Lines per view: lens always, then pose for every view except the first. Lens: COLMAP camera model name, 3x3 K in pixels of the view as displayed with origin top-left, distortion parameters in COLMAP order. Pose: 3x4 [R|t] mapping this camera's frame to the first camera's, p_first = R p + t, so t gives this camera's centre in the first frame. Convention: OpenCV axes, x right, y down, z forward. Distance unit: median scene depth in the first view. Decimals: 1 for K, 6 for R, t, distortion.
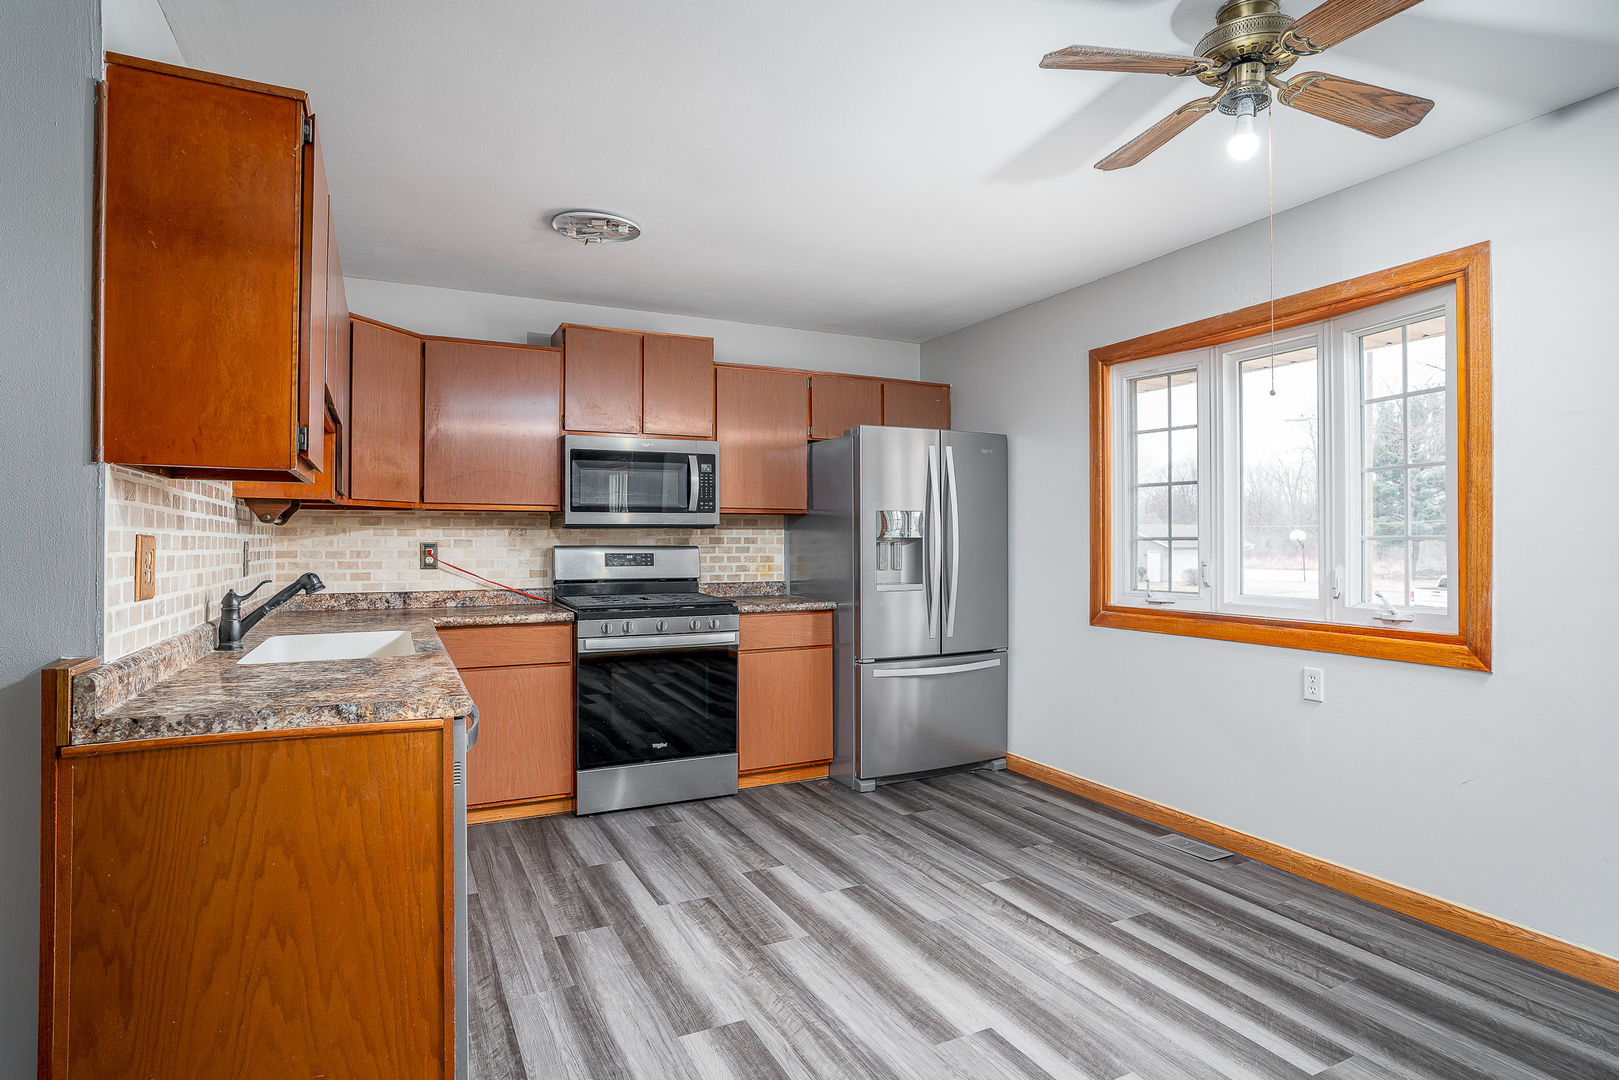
lens RADIAL K [[851.2, 0, 808.0], [0, 851.2, 532.0], [0, 0, 1]] dist [-0.028421, 0.002919]
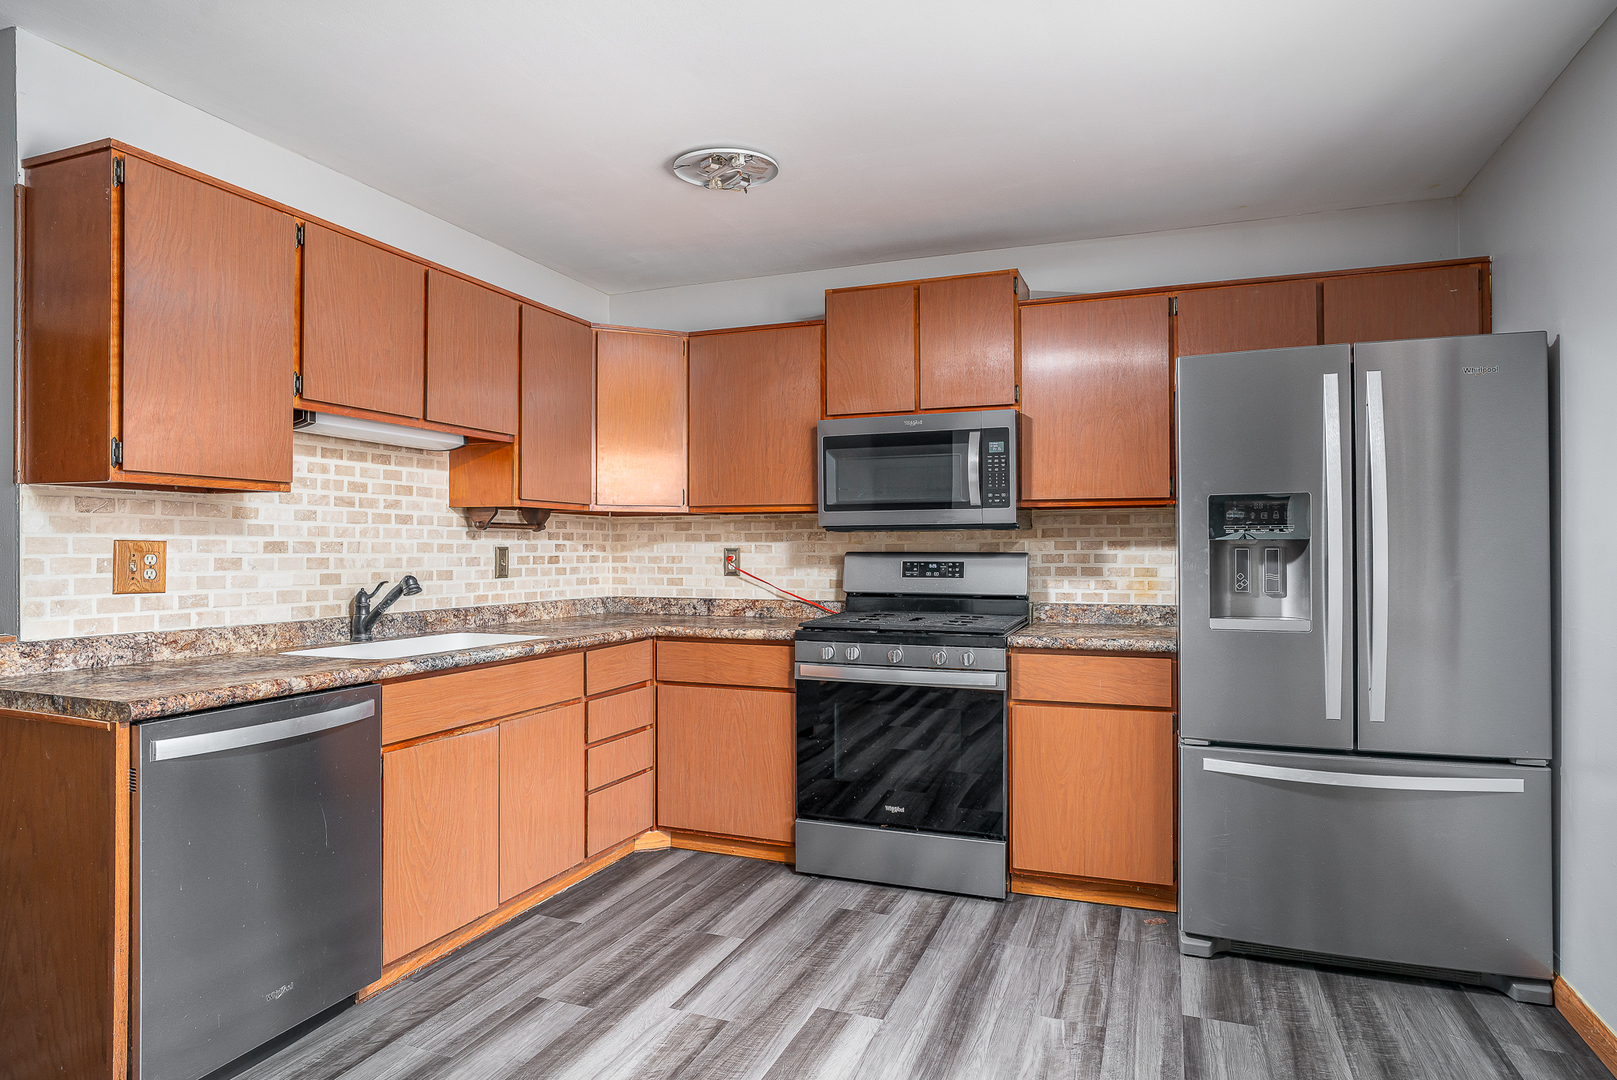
lens RADIAL K [[910.8, 0, 803.5], [0, 910.8, 540.9], [0, 0, 1]] dist [-0.027273, 0.013406]
pose [[0.673417, -0.006776, -0.739232, 0.401429], [0.008428, 0.999963, -0.001488, 0.006972], [0.739215, -0.005228, 0.673449, 0.396204]]
